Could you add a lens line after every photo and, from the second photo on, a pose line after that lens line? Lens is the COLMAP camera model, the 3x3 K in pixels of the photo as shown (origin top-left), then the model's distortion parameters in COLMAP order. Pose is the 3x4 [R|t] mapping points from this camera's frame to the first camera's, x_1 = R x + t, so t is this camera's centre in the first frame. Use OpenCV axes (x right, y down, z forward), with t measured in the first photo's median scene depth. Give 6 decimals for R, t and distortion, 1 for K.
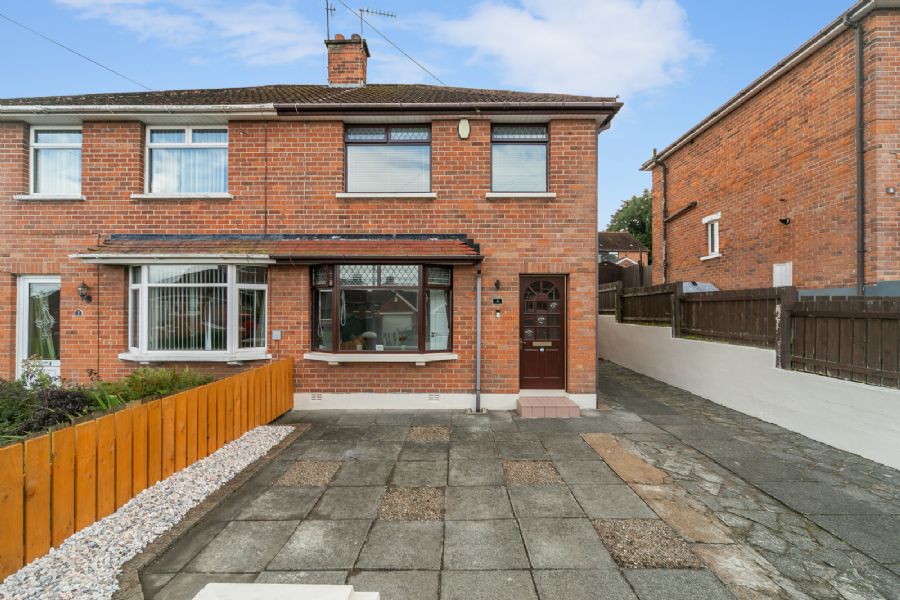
lens RADIAL K [[372.5, 0, 449.8], [0, 372.5, 303.4], [0, 0, 1]] dist [-0.000312, -0.000120]
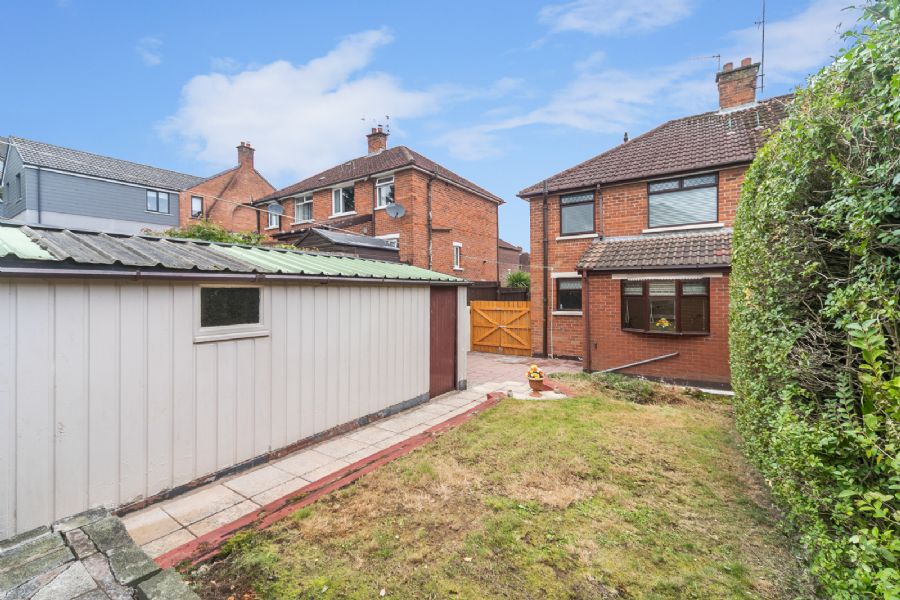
lens RADIAL K [[383.6, 0, 447.5], [0, 383.6, 303.2], [0, 0, 1]] dist [0.002944, 0.000162]
pose [[-0.825159, -0.006846, 0.564859, -0.330158], [-0.006171, 0.999976, 0.003105, 0.036049], [-0.564867, -0.000923, -0.825182, 3.868496]]
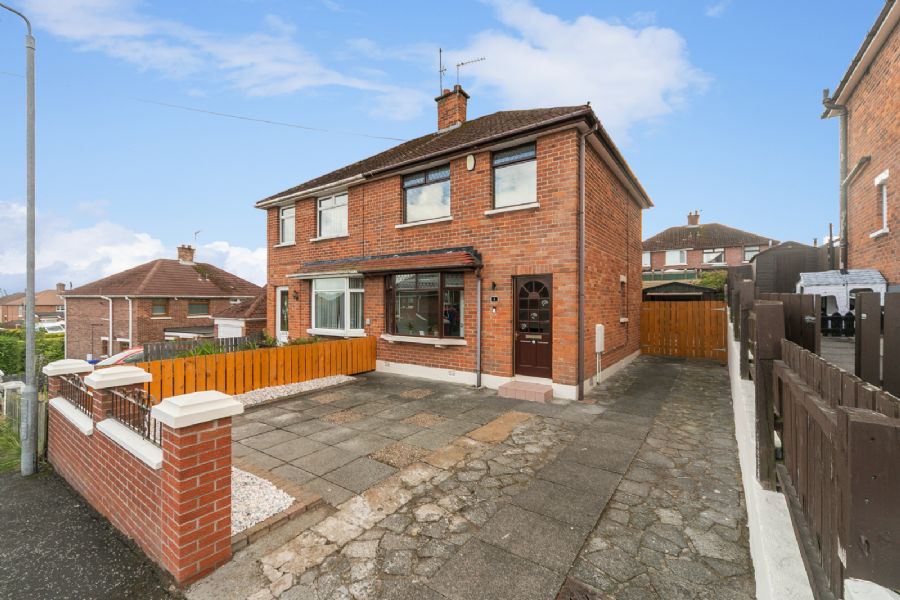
lens RADIAL K [[371.7, 0, 448.5], [0, 371.7, 299.2], [0, 0, 1]] dist [0.000498, 0.000068]
pose [[0.822160, -0.003086, -0.569248, 0.690029], [0.006842, 0.999967, 0.004461, -0.012361], [0.569215, -0.007562, 0.822154, -0.078779]]
